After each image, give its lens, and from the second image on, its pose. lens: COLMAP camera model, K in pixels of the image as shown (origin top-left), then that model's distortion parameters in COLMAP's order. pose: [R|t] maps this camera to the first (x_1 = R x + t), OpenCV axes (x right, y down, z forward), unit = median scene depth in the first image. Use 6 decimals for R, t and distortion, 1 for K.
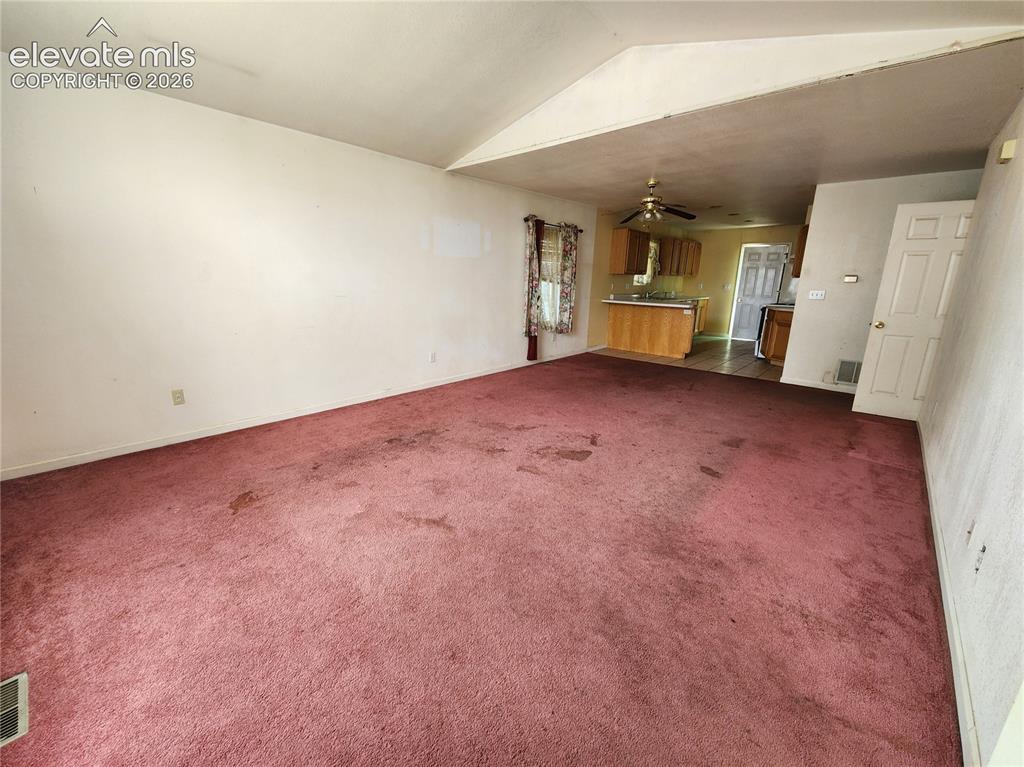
lens RADIAL K [[417.2, 0, 511.8], [0, 417.2, 383.1], [0, 0, 1]] dist [0.012991, -0.000196]
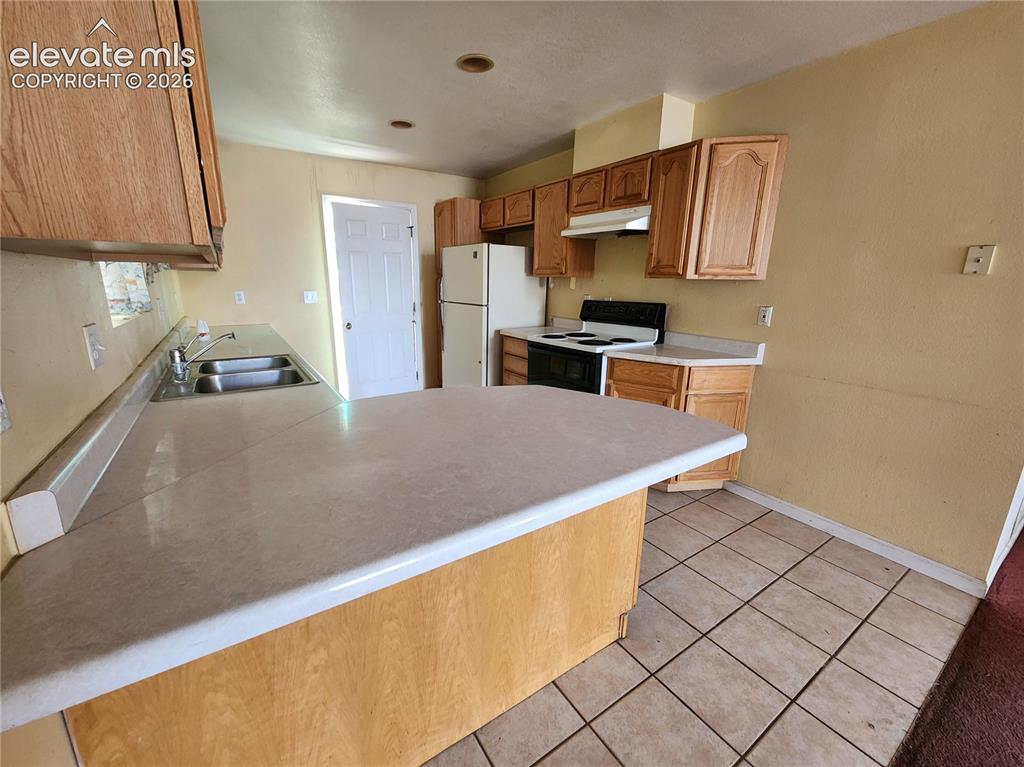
lens RADIAL K [[417.2, 0, 505.2], [0, 417.2, 377.5], [0, 0, 1]] dist [0.012991, -0.000196]
pose [[0.254847, -0.238887, 0.937009, 0.165677], [0.237121, 0.954857, 0.178945, -0.190019], [-0.937458, 0.176581, 0.299987, 0.740448]]
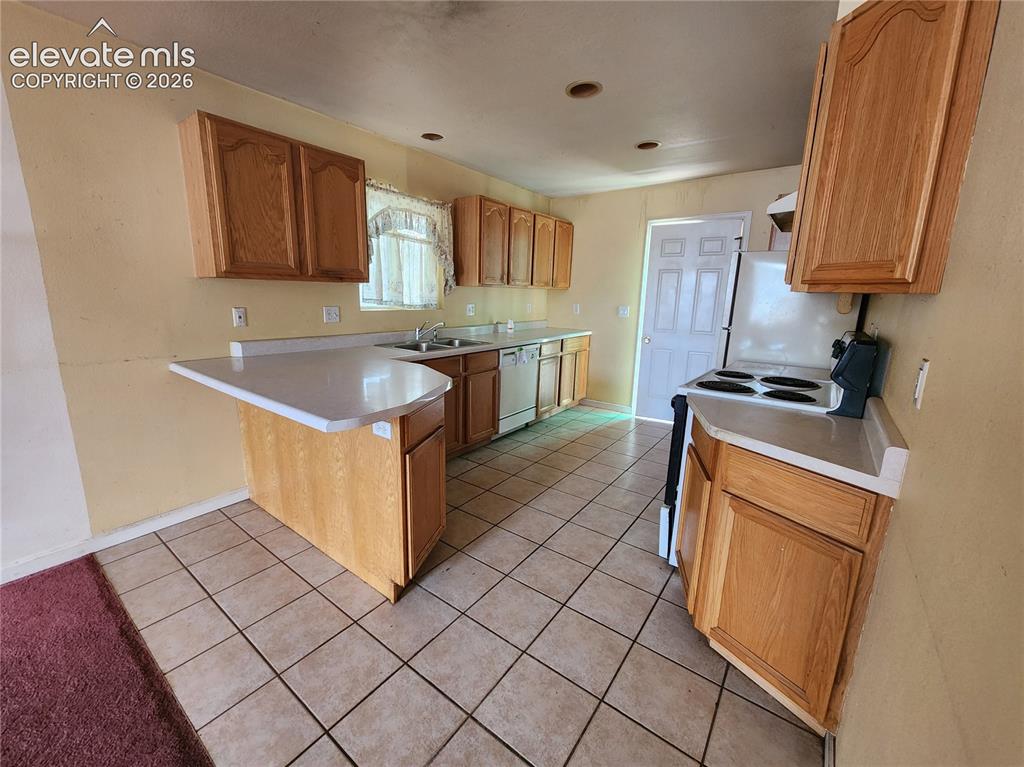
lens RADIAL K [[417.2, 0, 507.7], [0, 417.2, 383.7], [0, 0, 1]] dist [0.012991, -0.000196]
pose [[0.996152, -0.016620, 0.086050, 0.354379], [0.019520, 0.999265, -0.032979, -0.139220], [-0.085439, 0.034532, 0.995745, 0.561530]]
